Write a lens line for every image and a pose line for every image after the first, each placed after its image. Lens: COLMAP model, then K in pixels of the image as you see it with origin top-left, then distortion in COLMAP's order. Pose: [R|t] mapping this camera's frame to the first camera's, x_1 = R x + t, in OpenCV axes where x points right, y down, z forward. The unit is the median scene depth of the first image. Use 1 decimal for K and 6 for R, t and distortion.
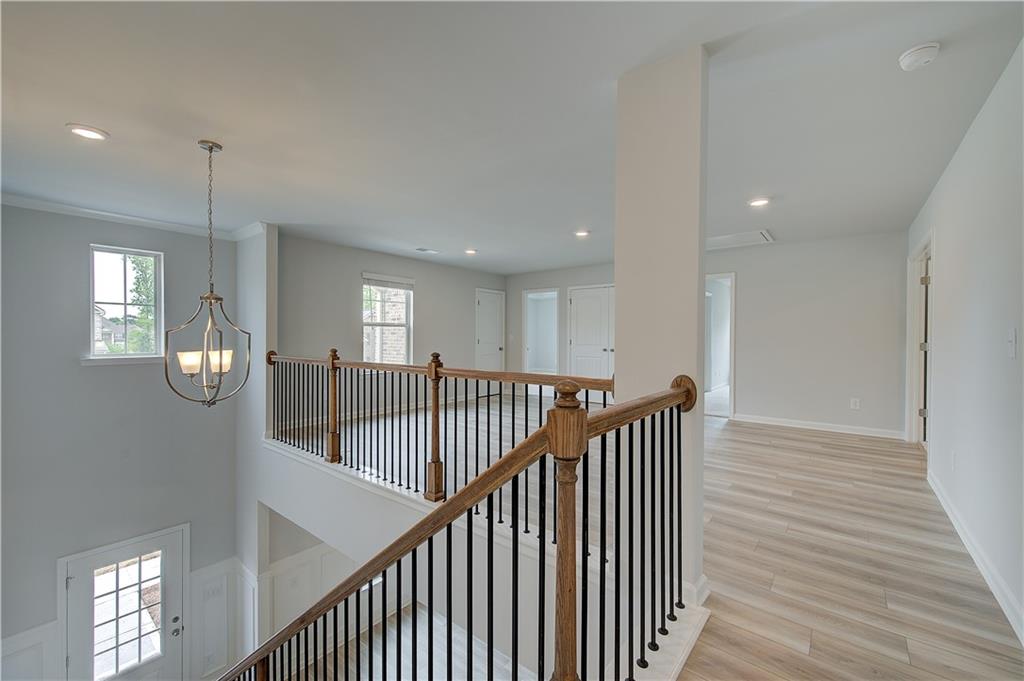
lens RADIAL K [[415.0, 0, 524.5], [0, 415.0, 339.7], [0, 0, 1]] dist [0.001862, 0.000165]
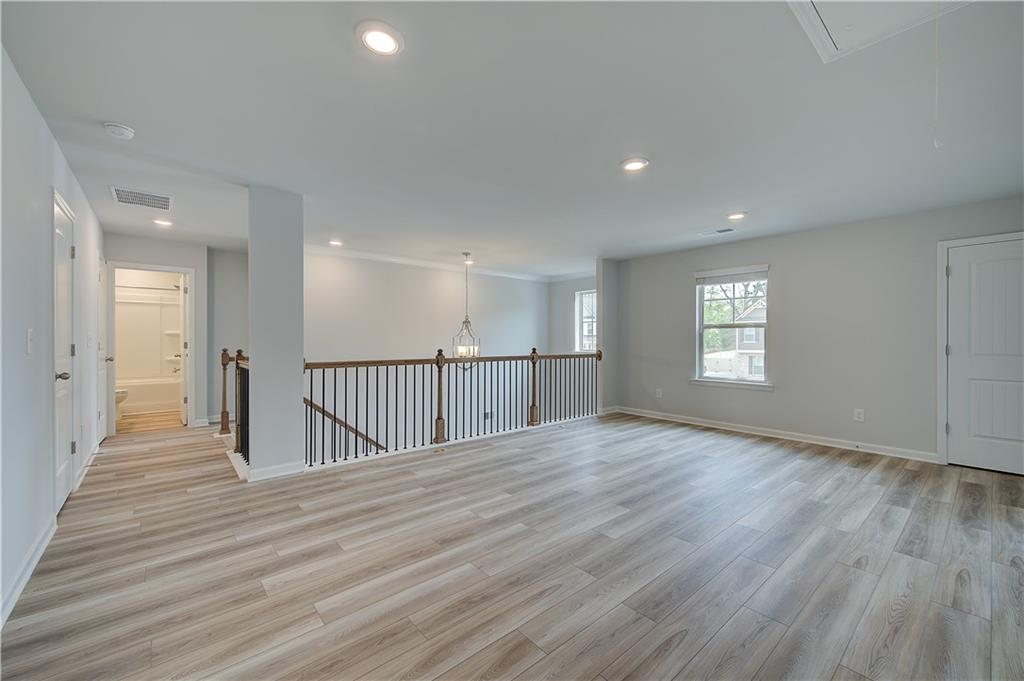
lens RADIAL K [[409.0, 0, 518.3], [0, 409.0, 340.2], [0, 0, 1]] dist [0.001719, -0.000189]
pose [[-0.192525, -0.001711, -0.981291, 1.254676], [-0.006777, 0.999977, -0.000414, -0.004774], [0.981269, 0.006571, -0.192532, 1.592060]]
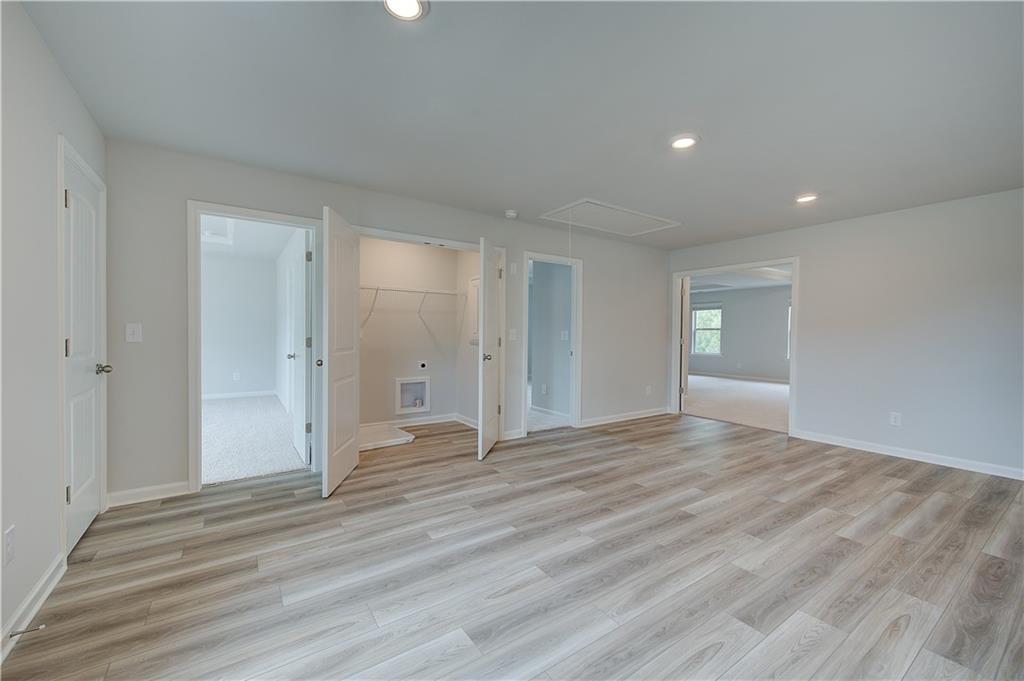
lens RADIAL K [[415.0, 0, 524.5], [0, 415.0, 339.7], [0, 0, 1]] dist [0.001862, 0.000165]
pose [[0.282236, -0.016300, 0.959206, -0.720731], [-0.003792, 0.999829, 0.018106, -0.013185], [-0.959337, -0.008747, 0.282126, 1.744807]]
